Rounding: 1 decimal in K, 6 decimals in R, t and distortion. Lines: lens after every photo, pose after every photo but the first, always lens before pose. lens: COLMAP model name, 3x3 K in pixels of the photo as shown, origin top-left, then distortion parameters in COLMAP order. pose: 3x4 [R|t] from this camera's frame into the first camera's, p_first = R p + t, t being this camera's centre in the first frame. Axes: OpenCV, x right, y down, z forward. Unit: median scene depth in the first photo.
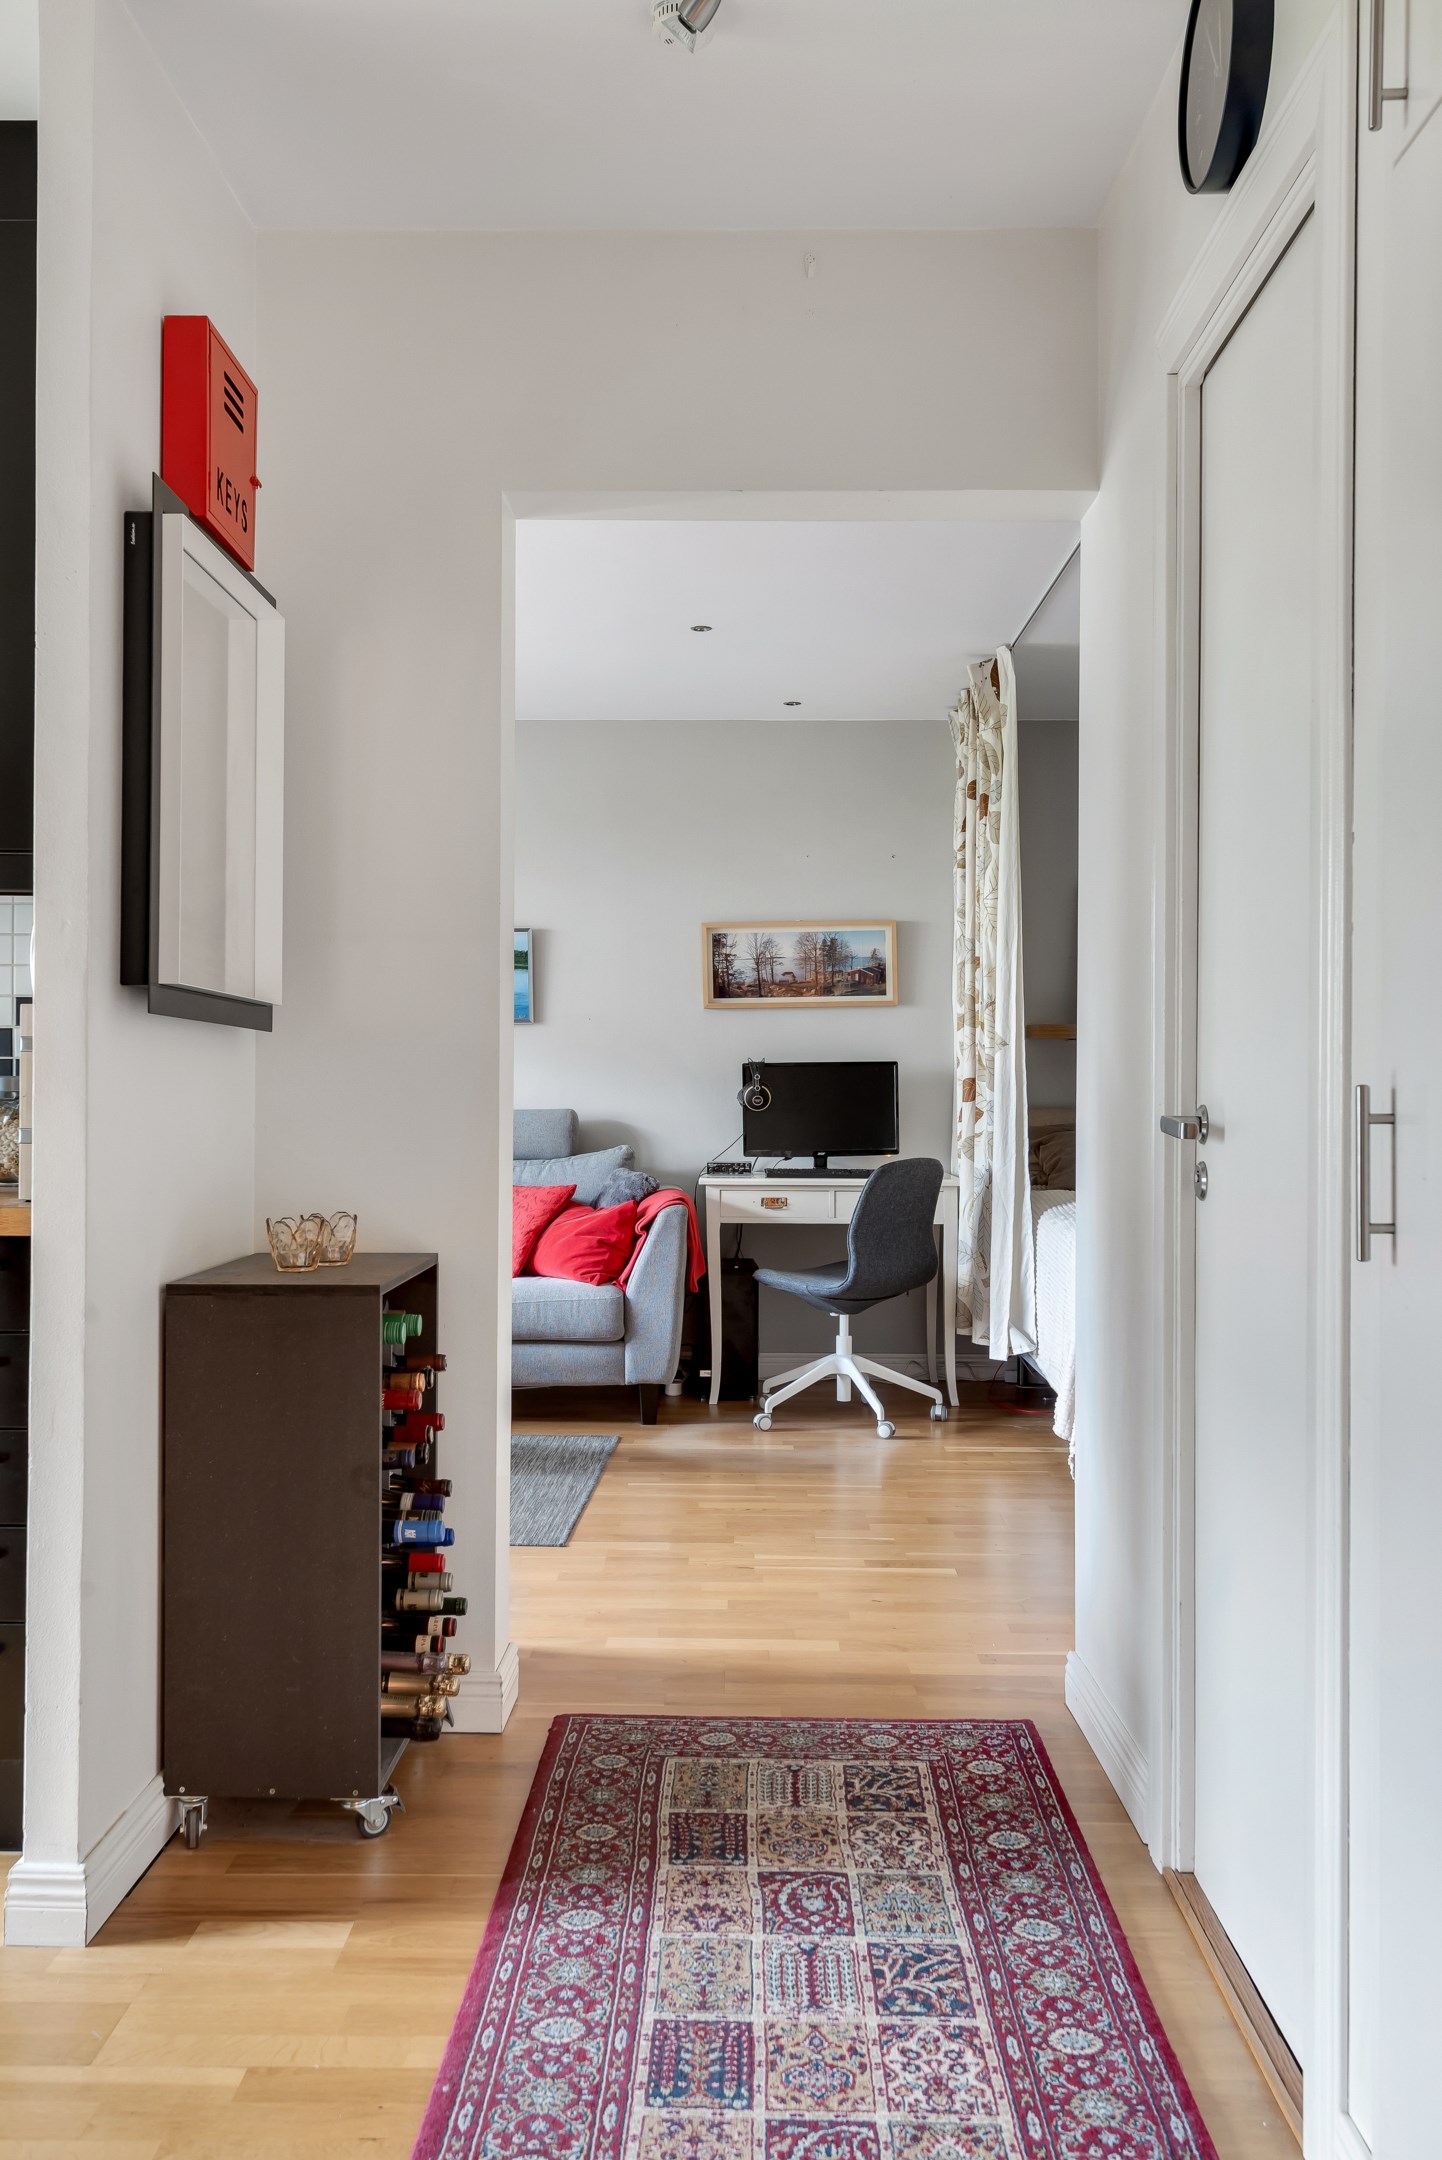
lens RADIAL K [[1794.8, 0, 719.3], [0, 1794.8, 1075.9], [0, 0, 1]] dist [-0.006524, 0.000409]
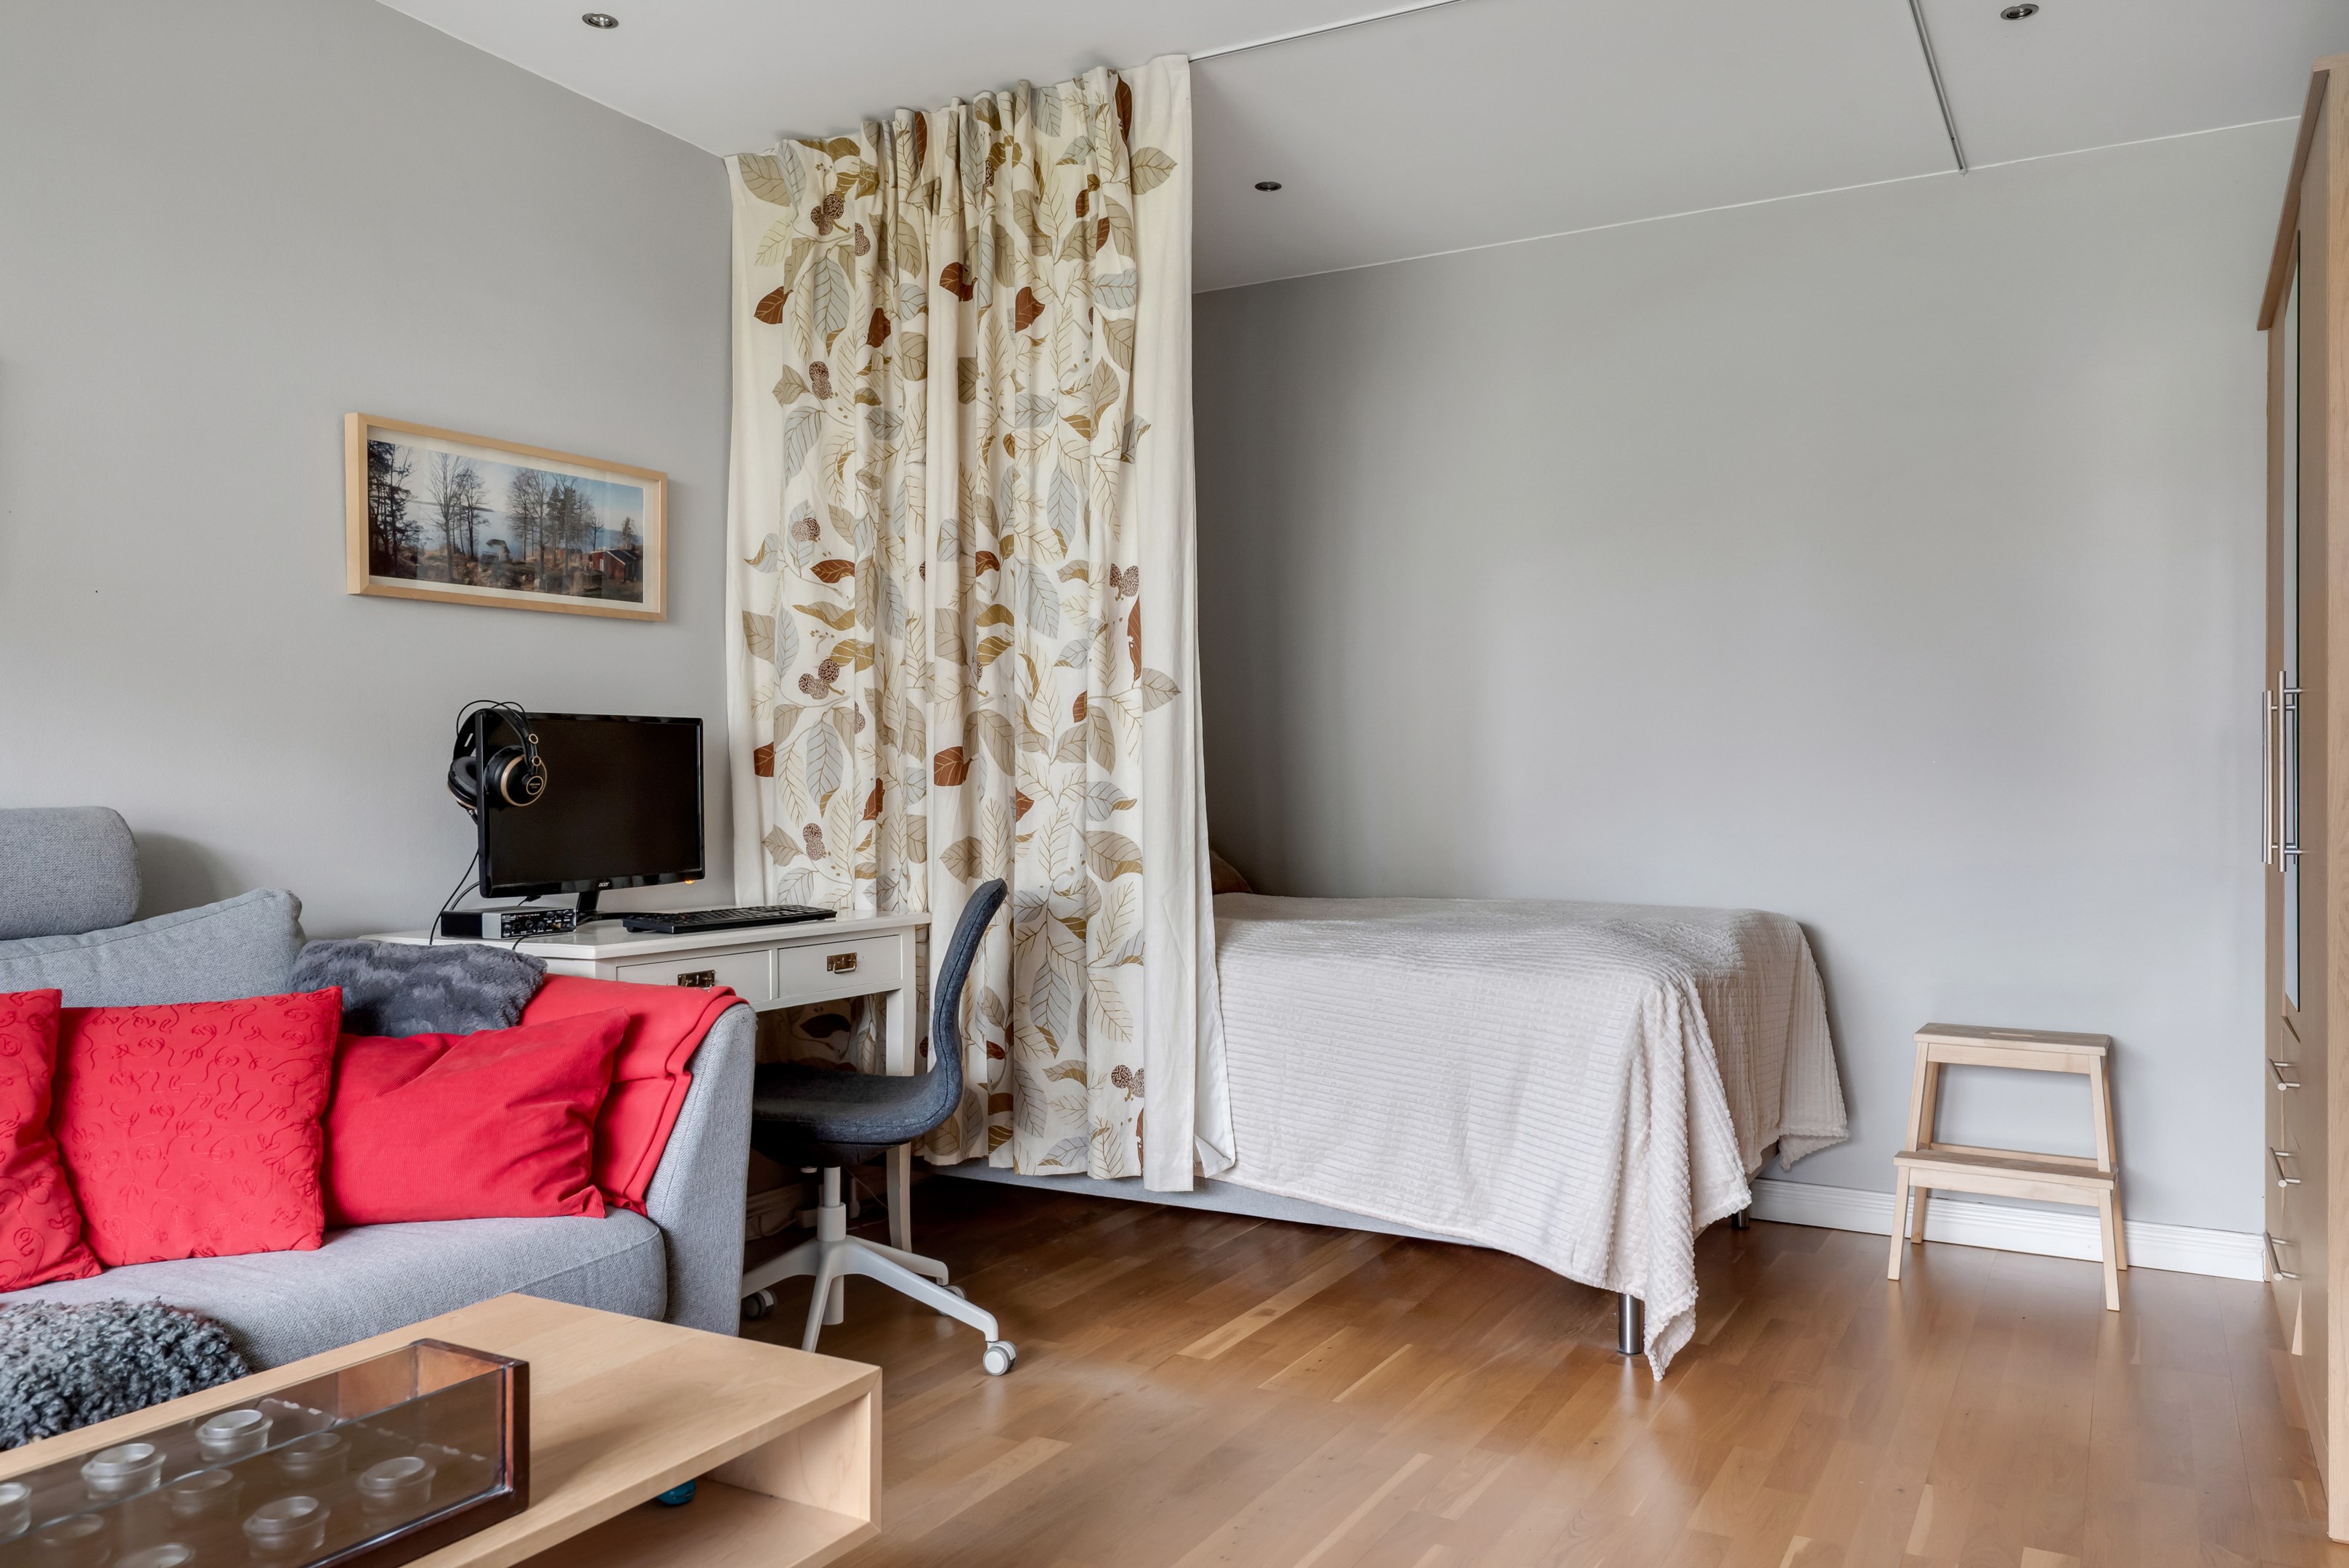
lens RADIAL K [[1699.8, 0, 1183.9], [0, 1699.8, 796.6], [0, 0, 1]] dist [0.033960, -0.033947]
pose [[0.474056, -0.004981, 0.880481, -0.353923], [-0.004192, 0.999960, 0.007914, 0.013888], [-0.880485, -0.007442, 0.474016, 0.683668]]
